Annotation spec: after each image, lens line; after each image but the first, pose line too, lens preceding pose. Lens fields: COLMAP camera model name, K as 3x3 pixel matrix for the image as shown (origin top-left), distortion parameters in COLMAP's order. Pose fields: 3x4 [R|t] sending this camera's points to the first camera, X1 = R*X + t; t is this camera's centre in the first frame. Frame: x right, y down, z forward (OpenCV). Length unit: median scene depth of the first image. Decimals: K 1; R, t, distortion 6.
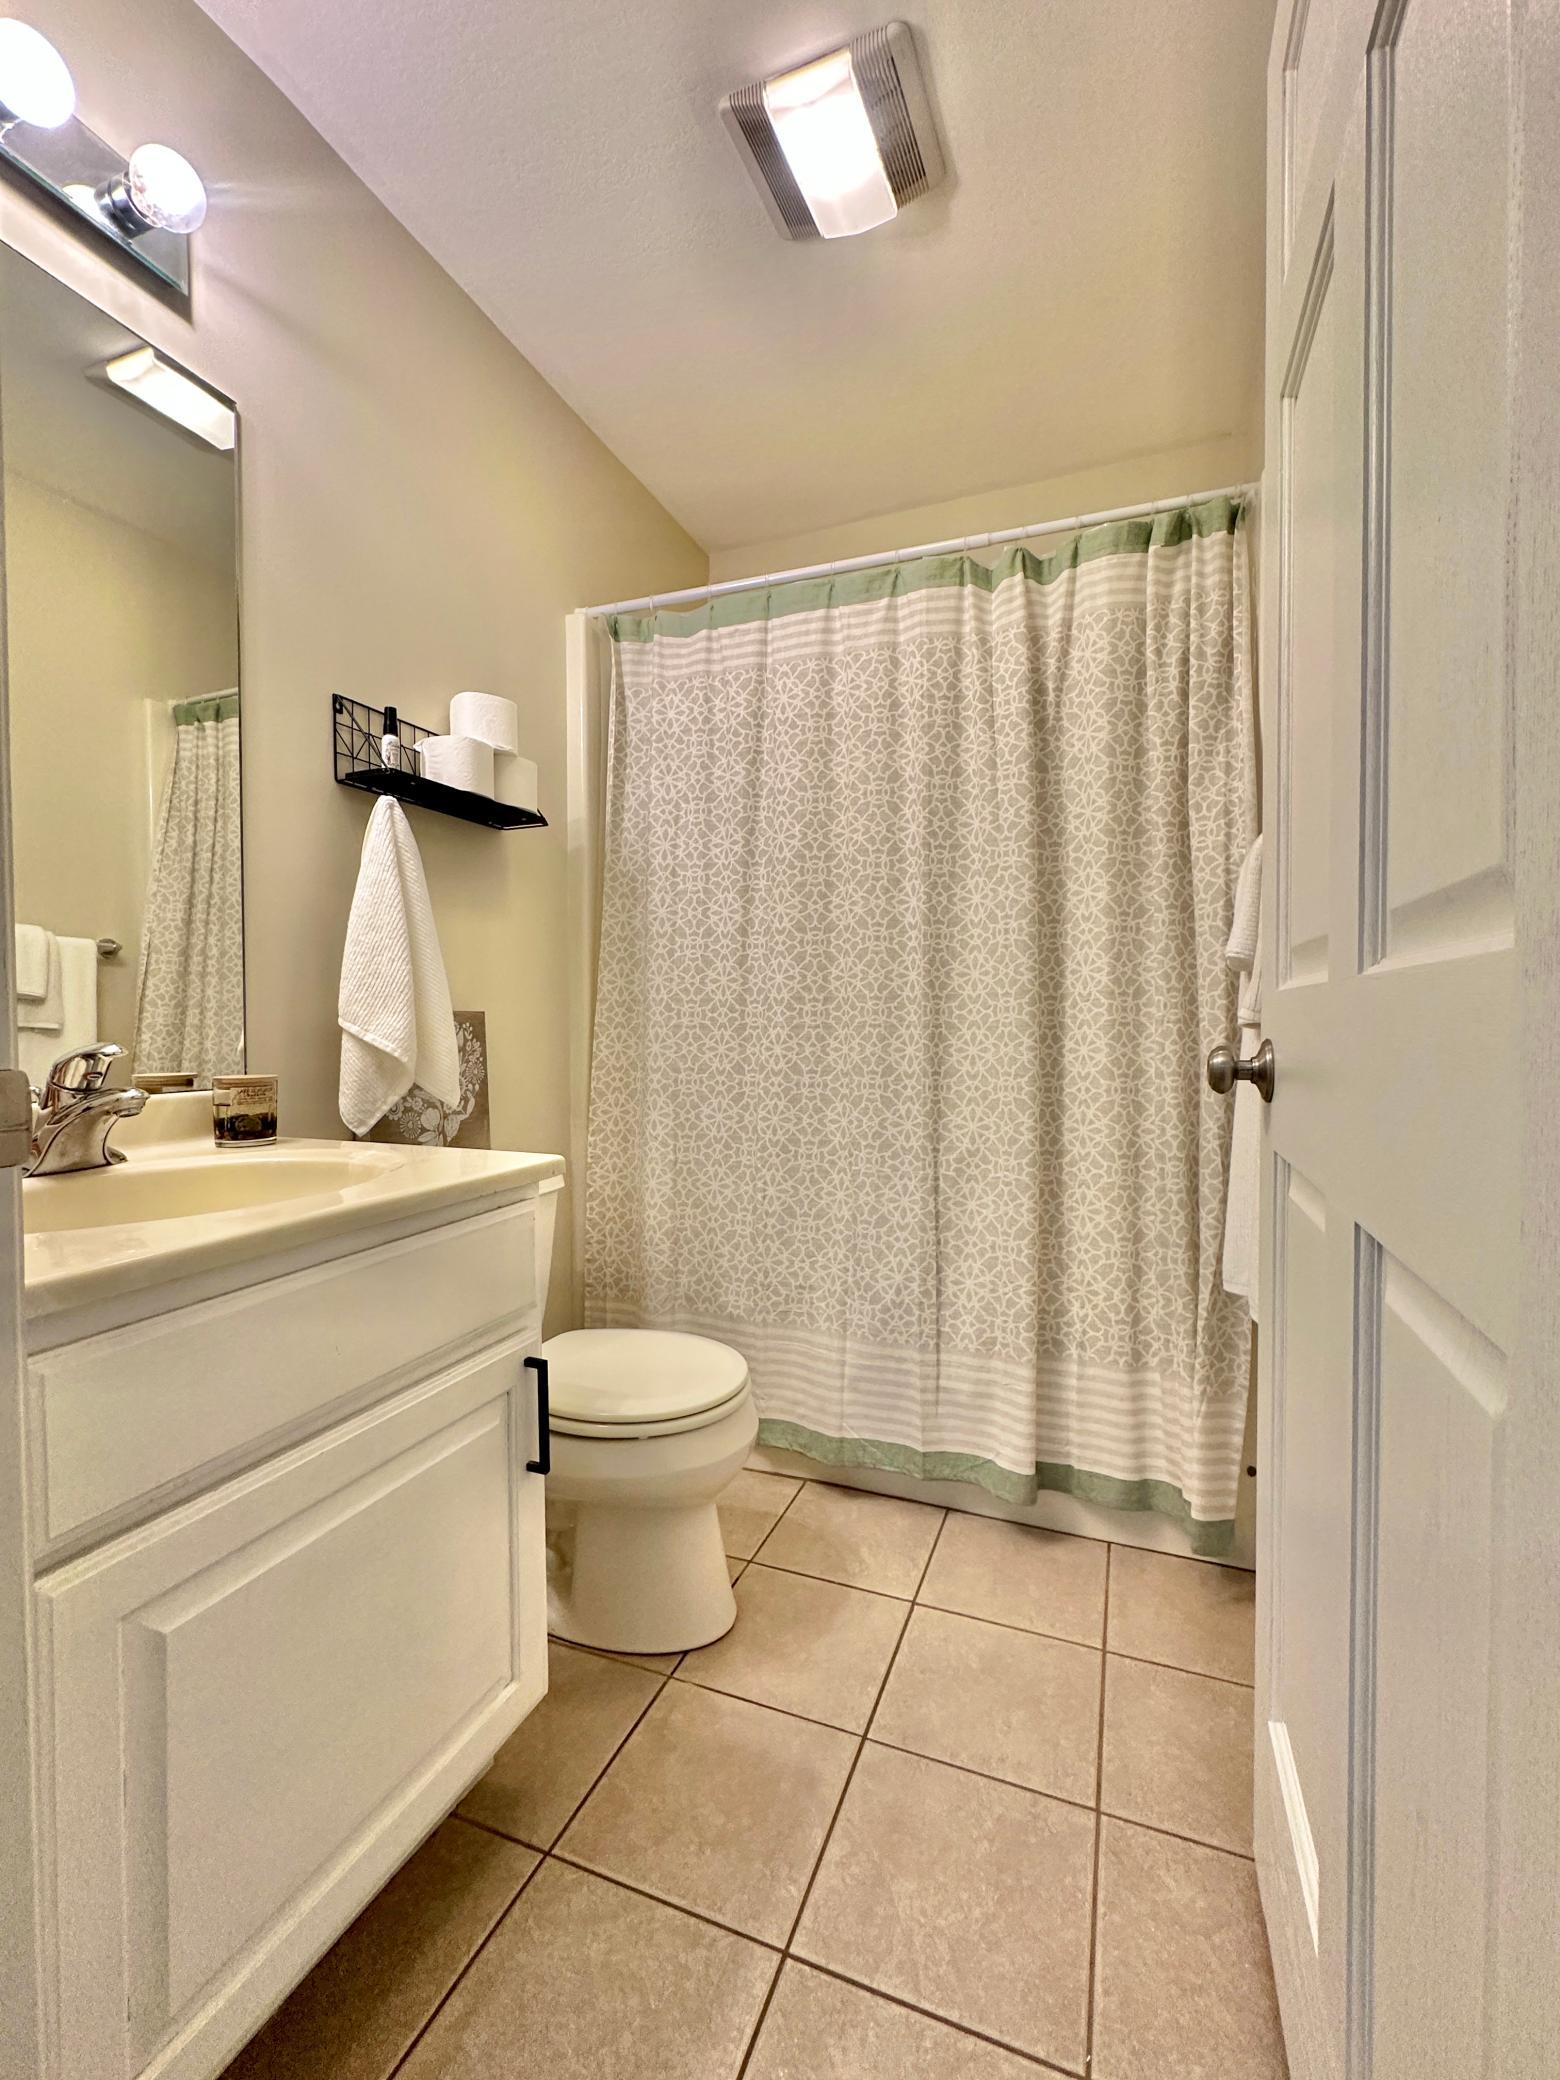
lens RADIAL K [[884.2, 0, 776.5], [0, 884.2, 1039.9], [0, 0, 1]] dist [-0.008432, 0.000013]
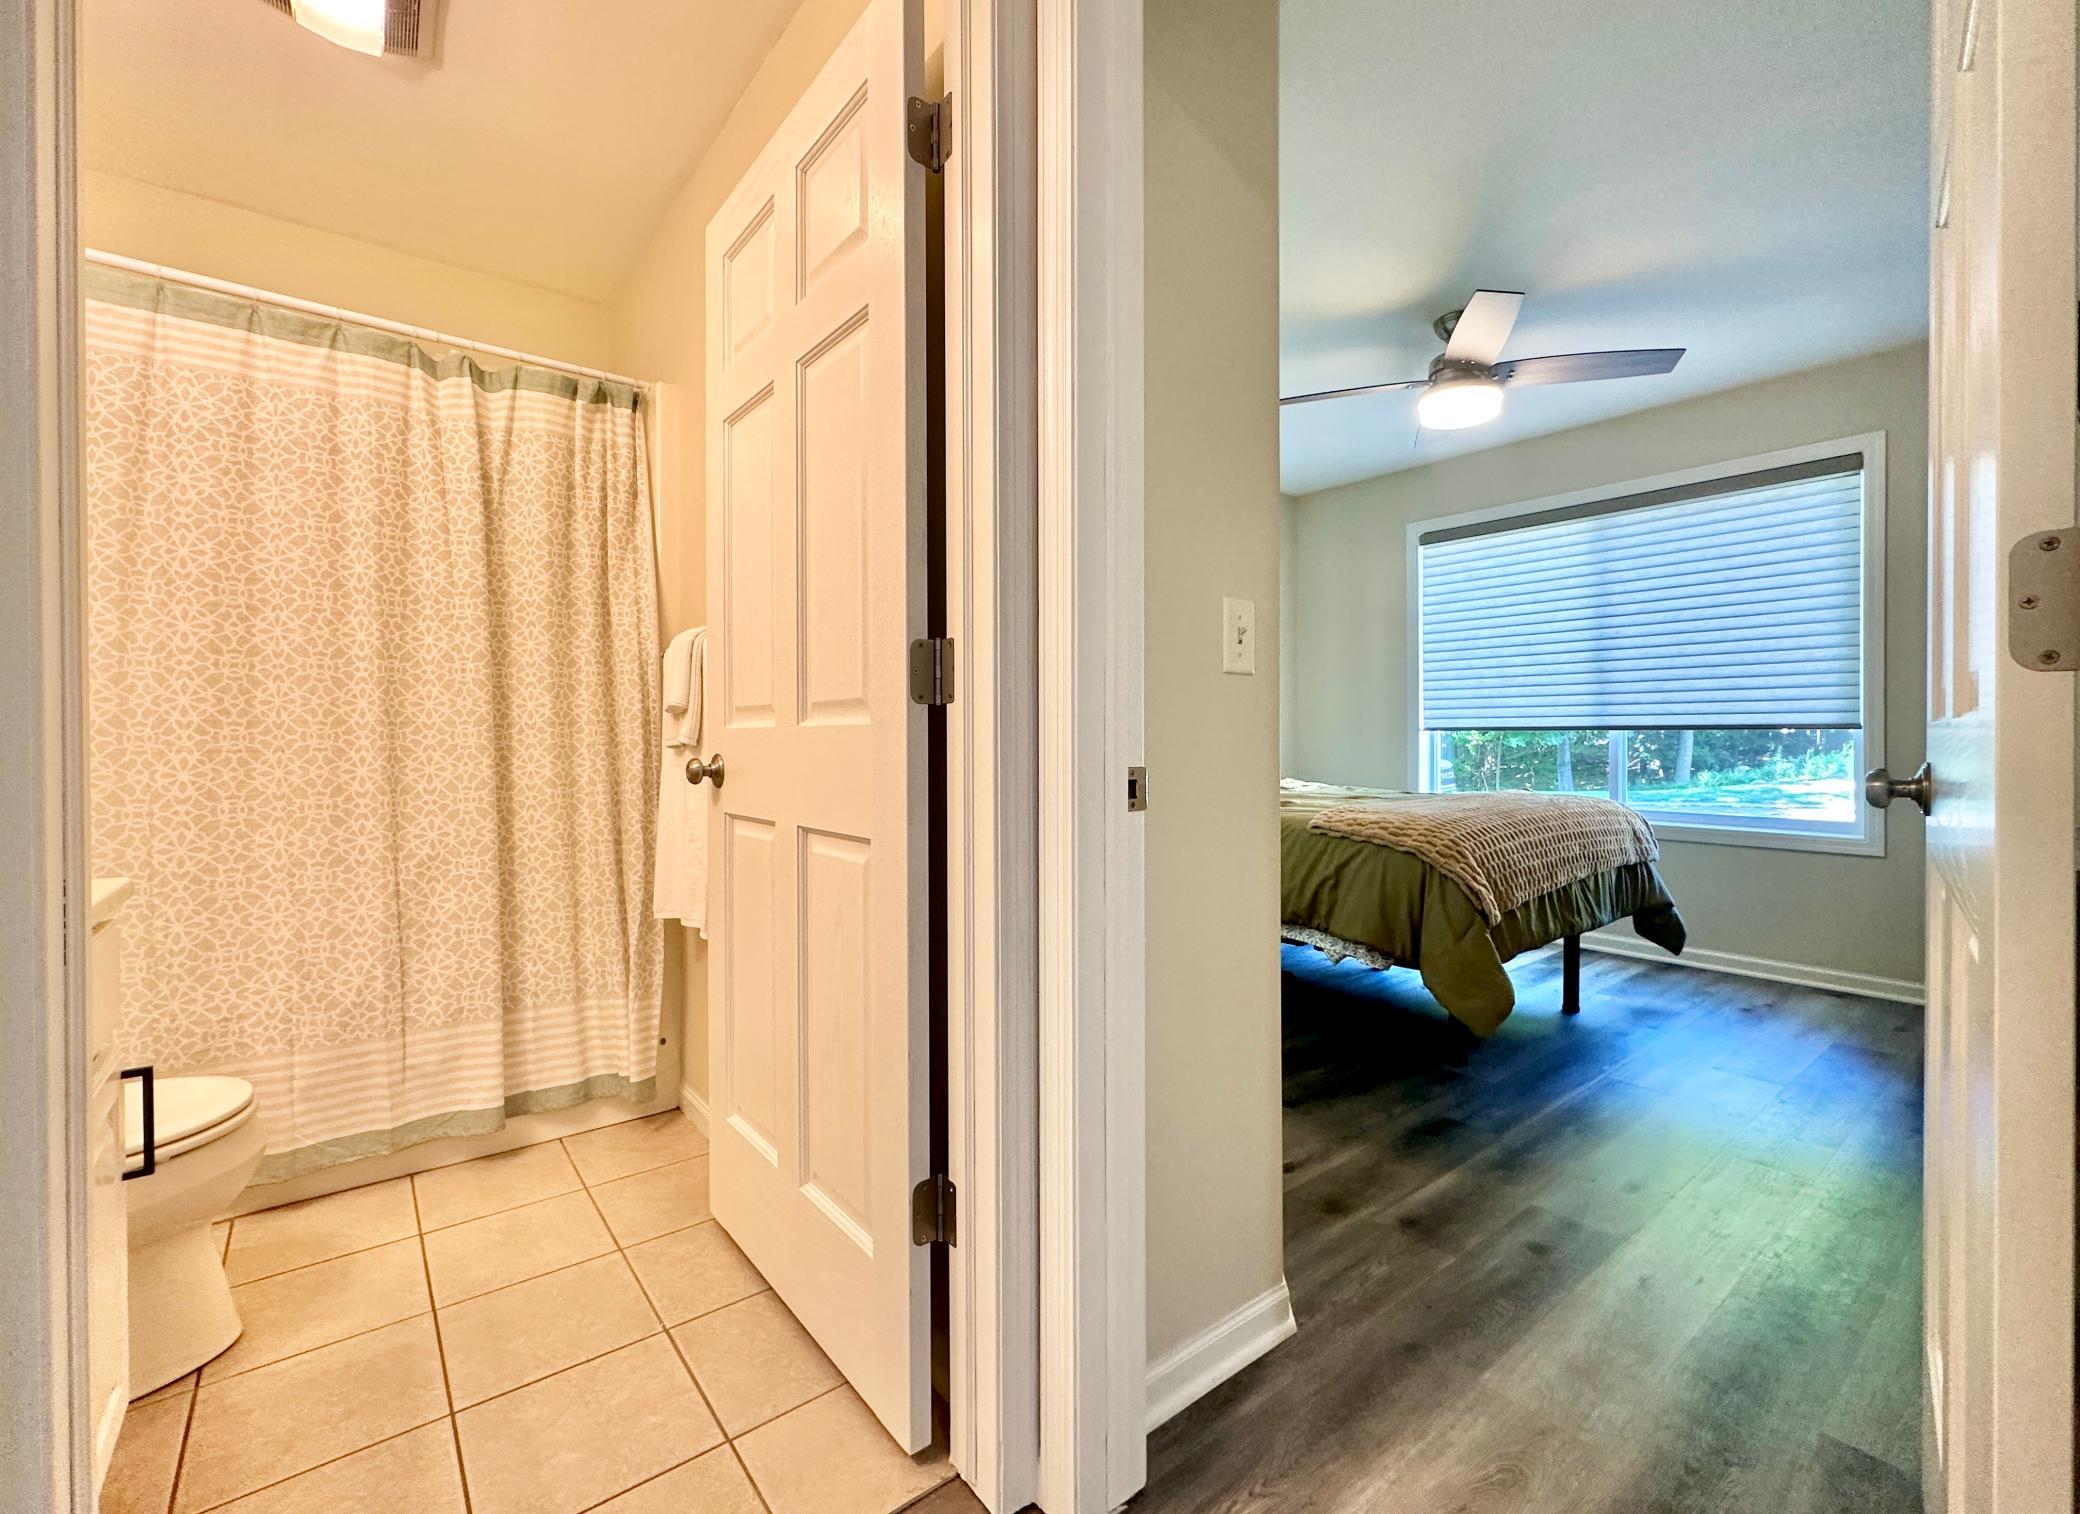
lens RADIAL K [[897.1, 0, 1040.6], [0, 897.1, 744.8], [0, 0, 1]] dist [0.004314, 0.000269]
pose [[0.493775, -0.004831, 0.869576, -0.423381], [0.021064, 0.999758, -0.006407, 0.003559], [-0.869334, 0.021480, 0.493758, -0.296666]]
